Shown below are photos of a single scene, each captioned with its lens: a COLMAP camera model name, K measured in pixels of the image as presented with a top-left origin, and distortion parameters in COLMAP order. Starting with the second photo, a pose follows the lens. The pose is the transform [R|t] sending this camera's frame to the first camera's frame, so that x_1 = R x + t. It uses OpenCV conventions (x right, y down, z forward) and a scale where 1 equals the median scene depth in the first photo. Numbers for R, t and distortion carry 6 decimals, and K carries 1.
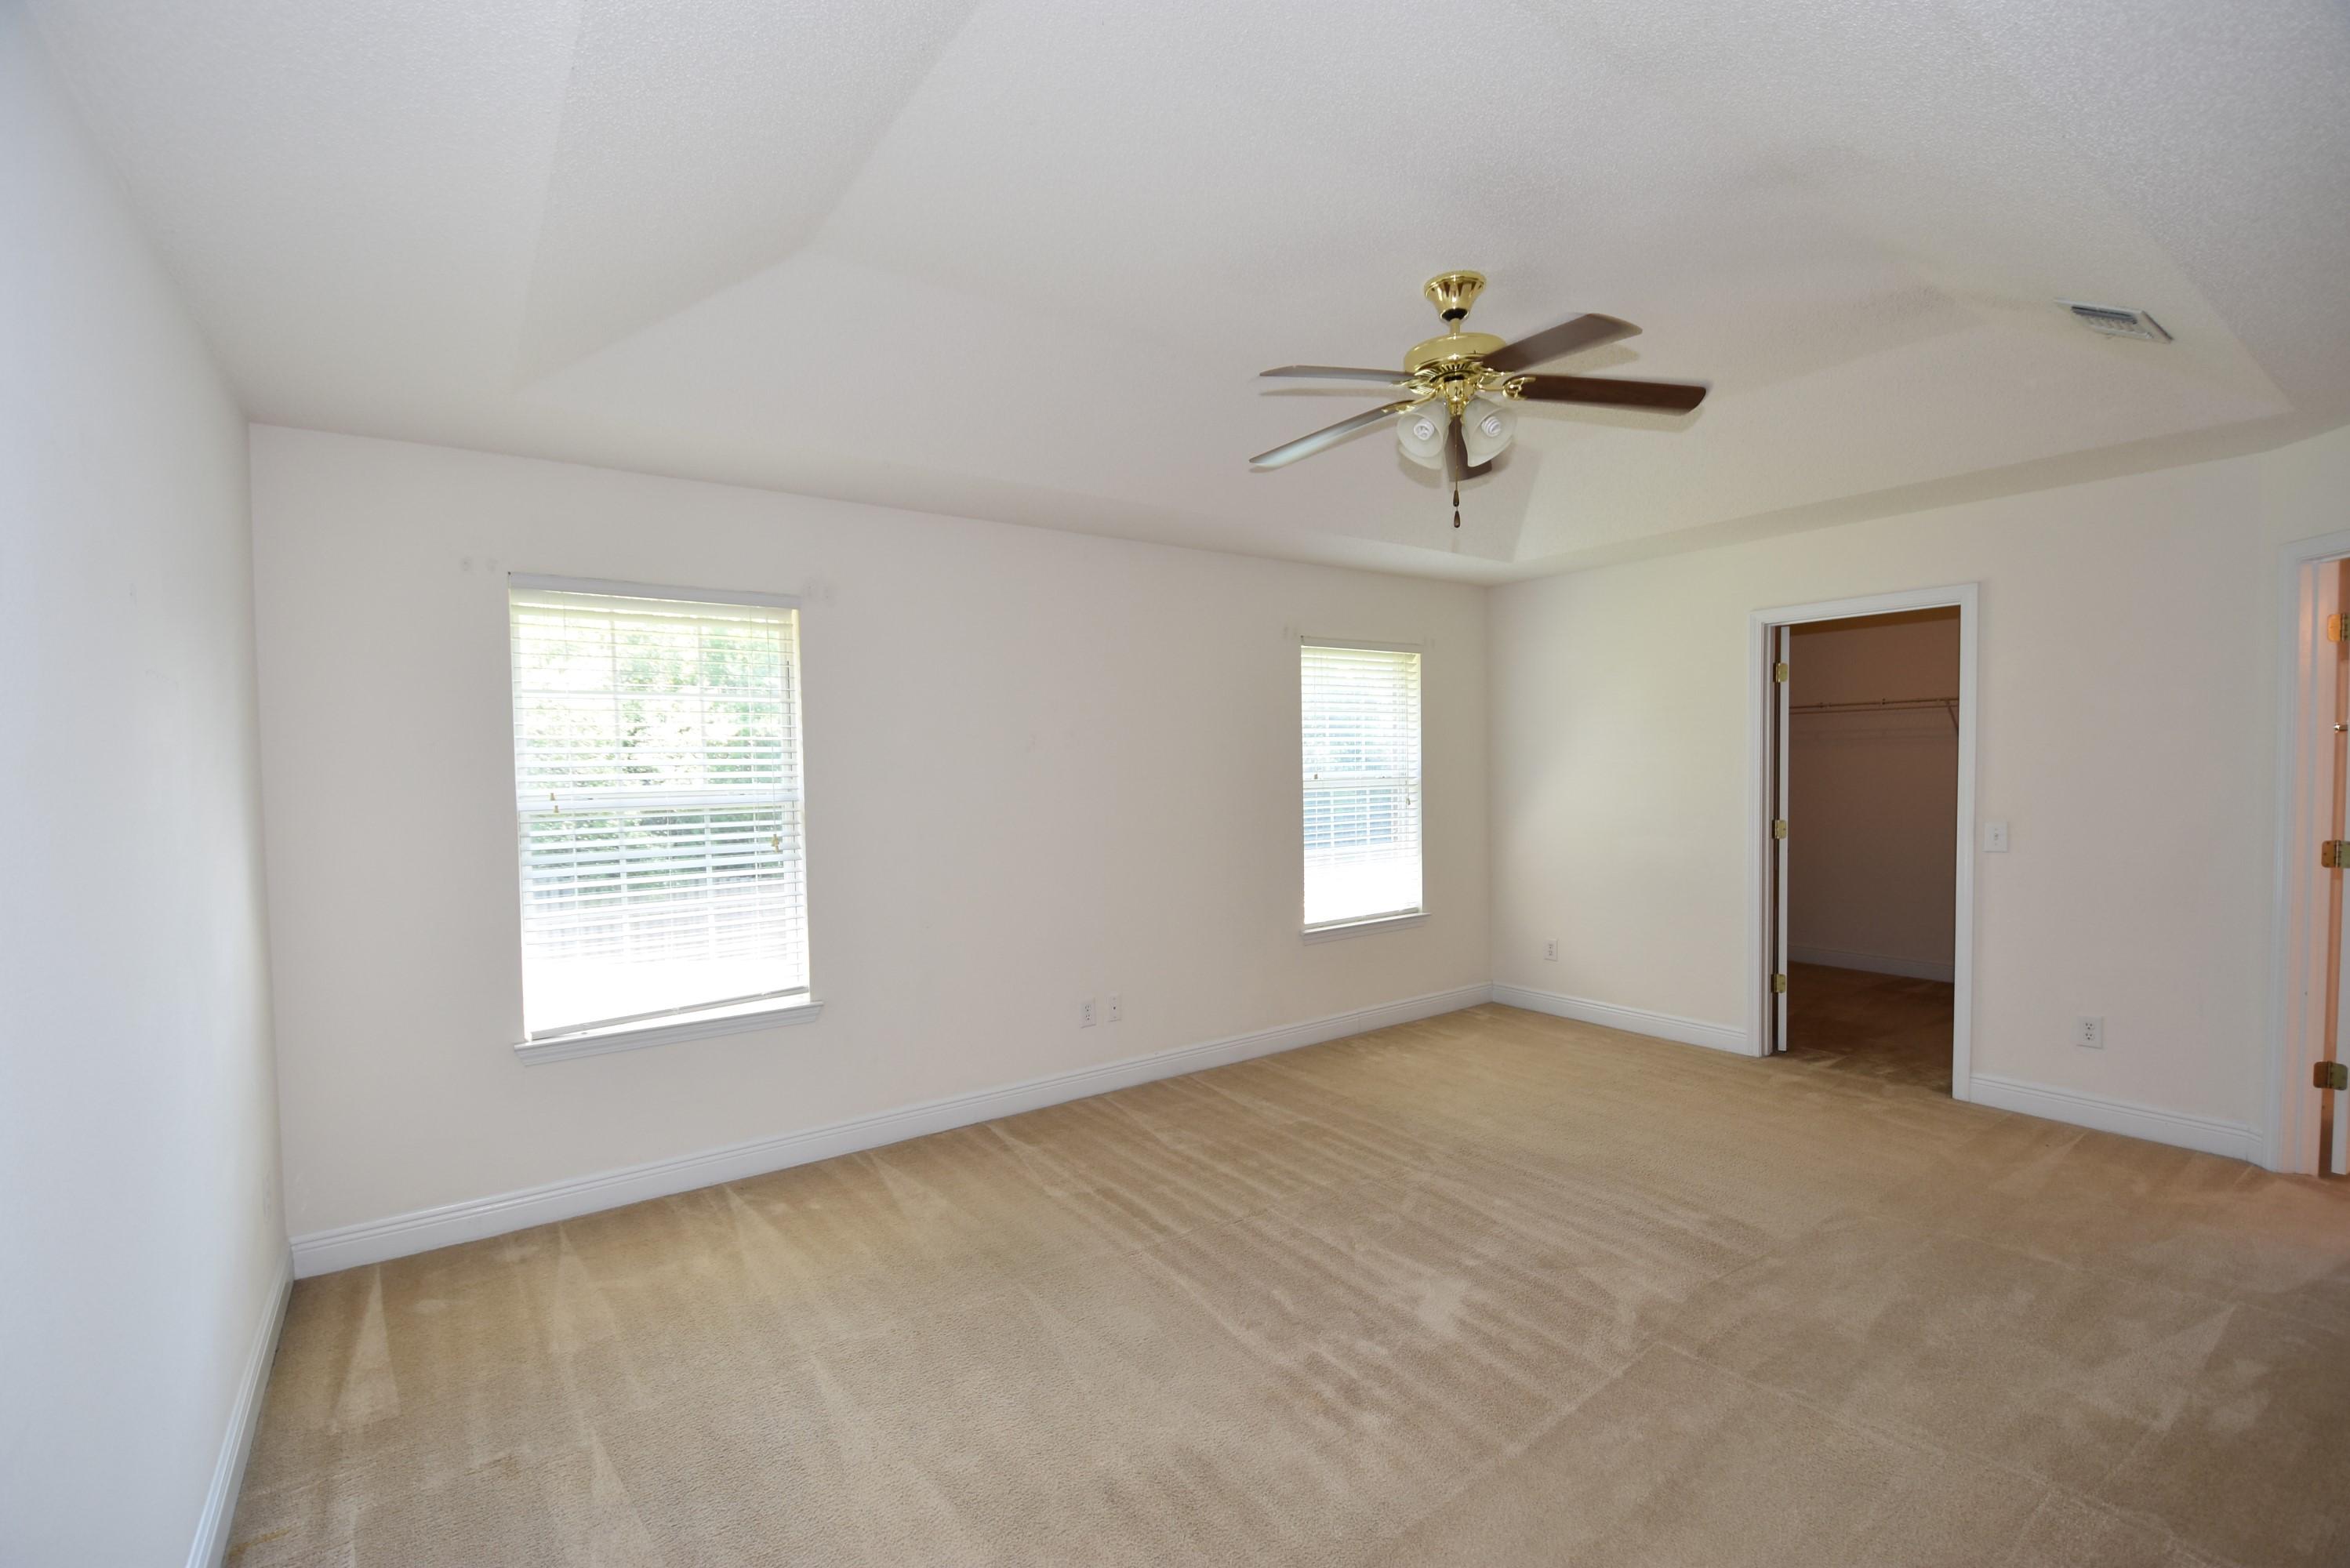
lens RADIAL K [[1021.3, 0, 1178.6], [0, 1021.3, 814.5], [0, 0, 1]] dist [0.019634, -0.024872]
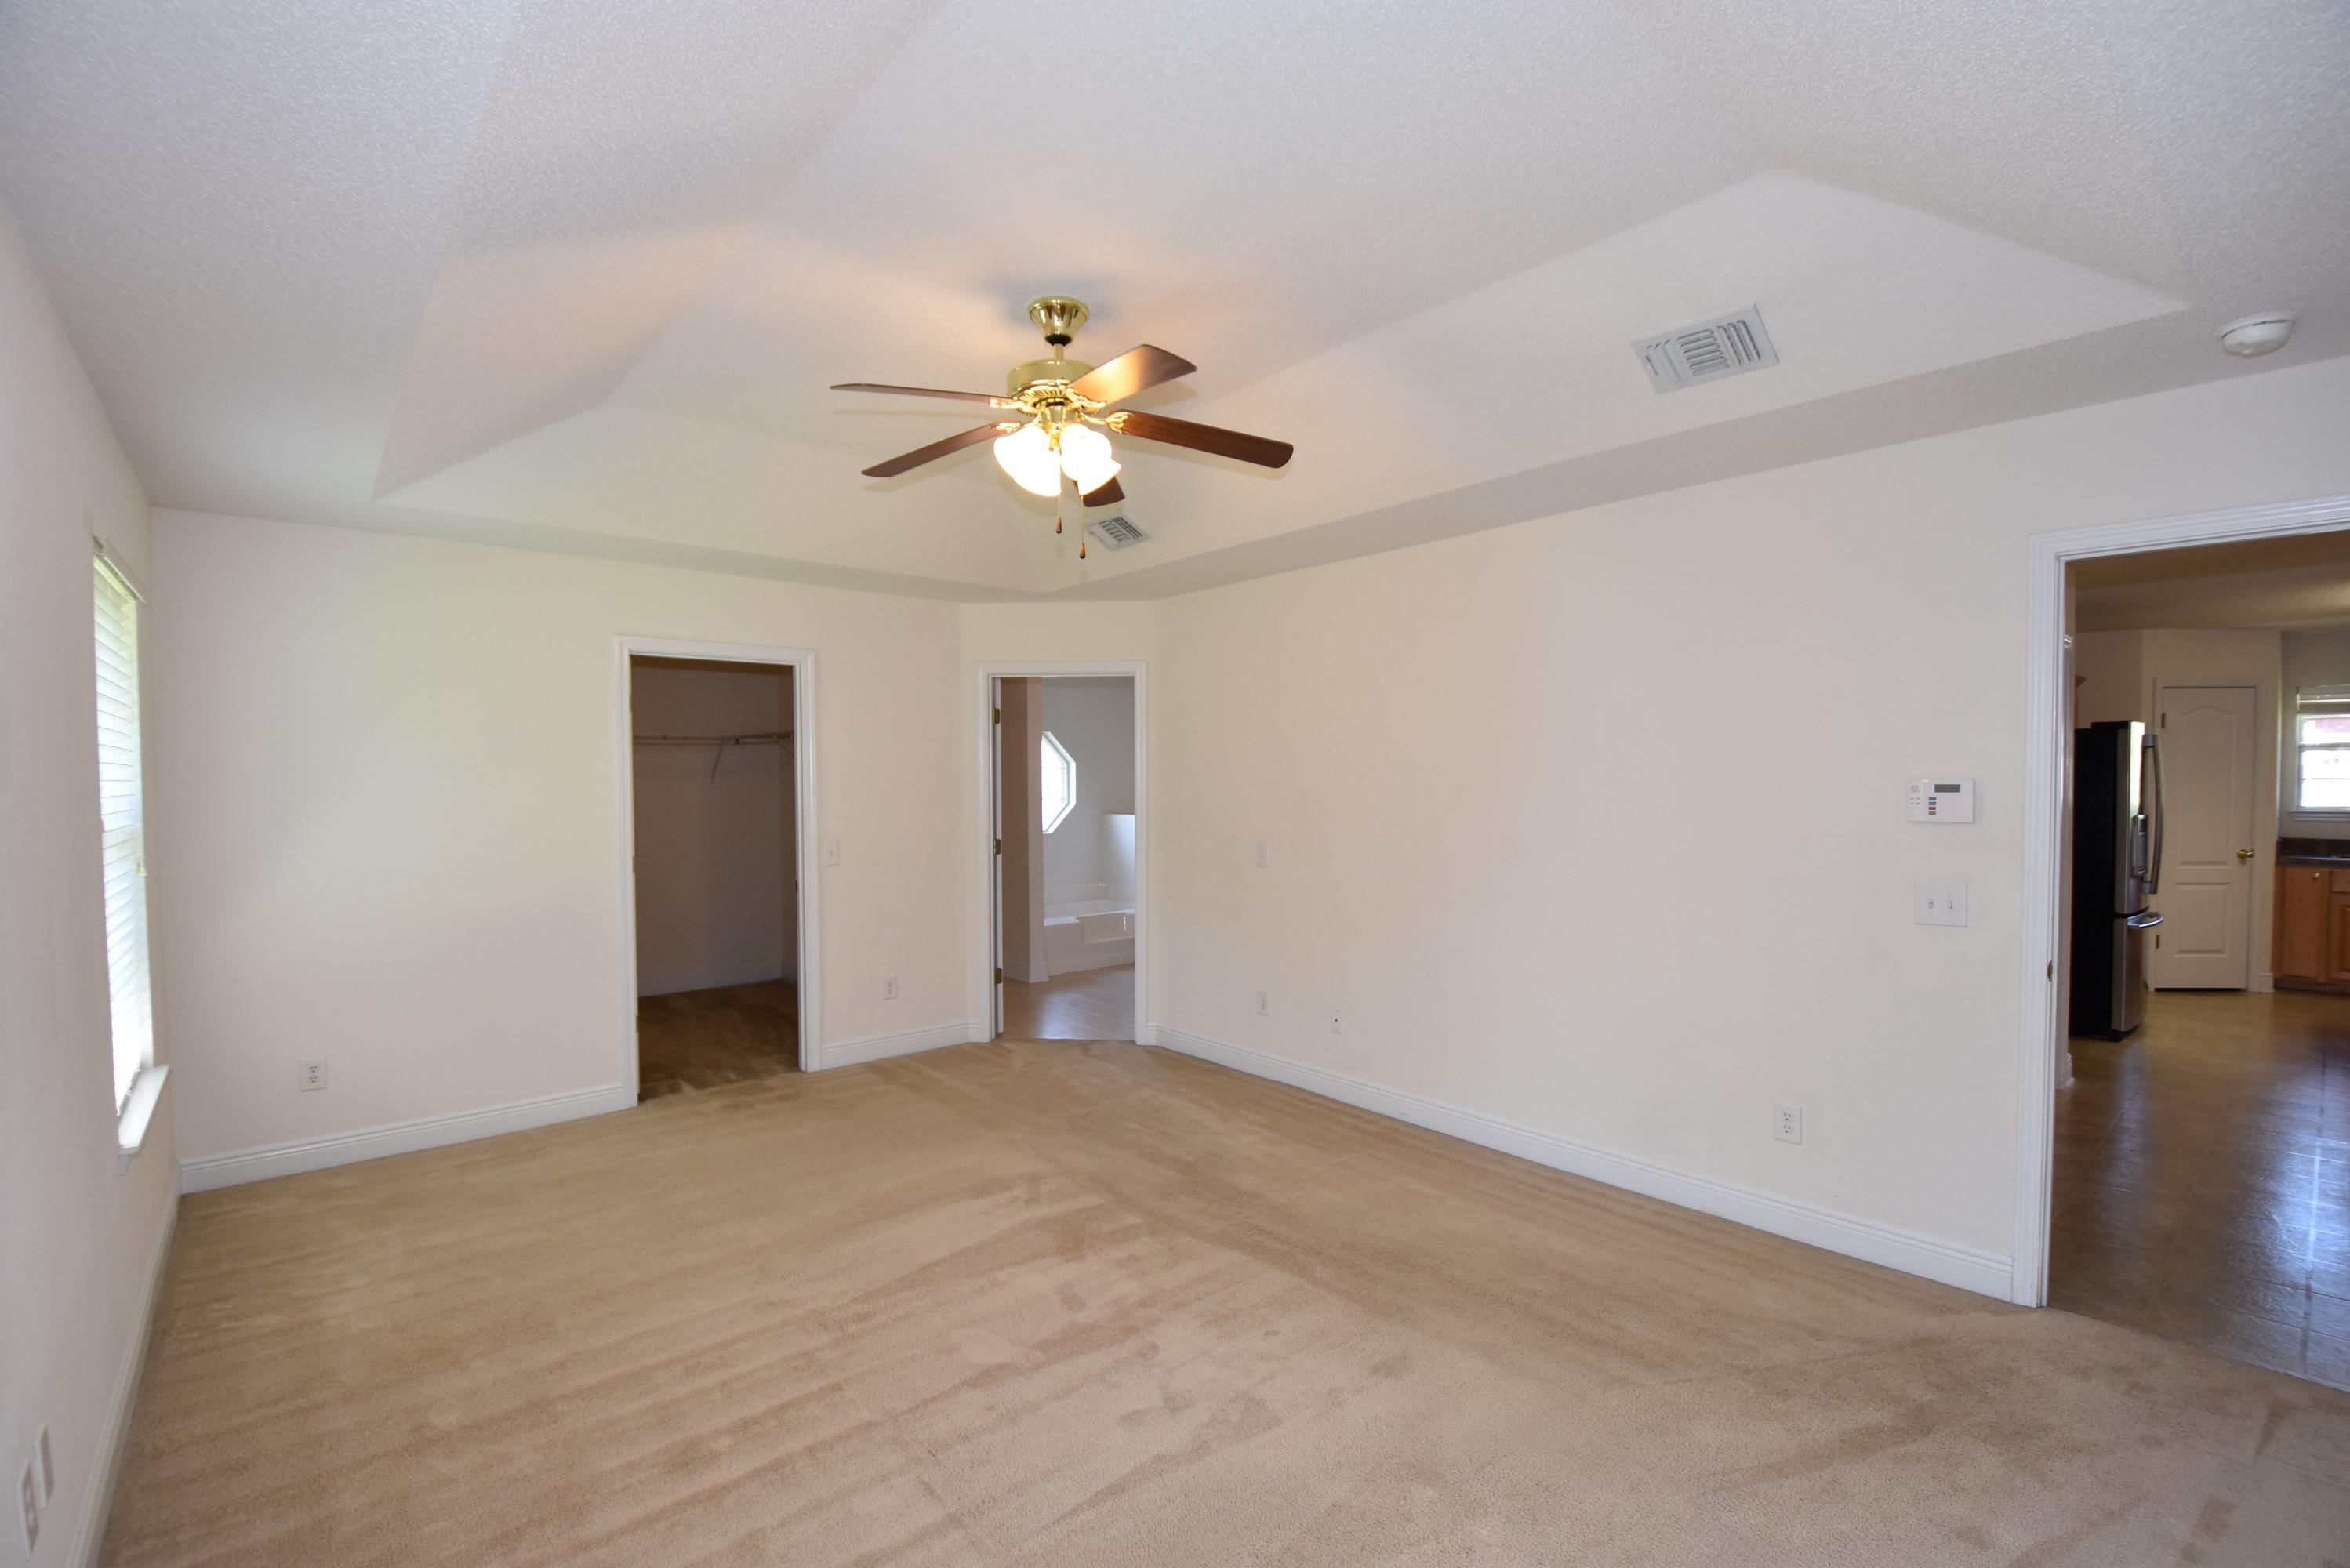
lens RADIAL K [[1016.2, 0, 1175.0], [0, 1016.2, 784.0], [0, 0, 1]] dist [-0.001385, -0.007863]
pose [[-0.084591, 0.015240, 0.996299, -0.461082], [0.062590, 0.997990, -0.009952, -0.021440], [-0.994448, 0.061517, -0.085375, 0.634504]]
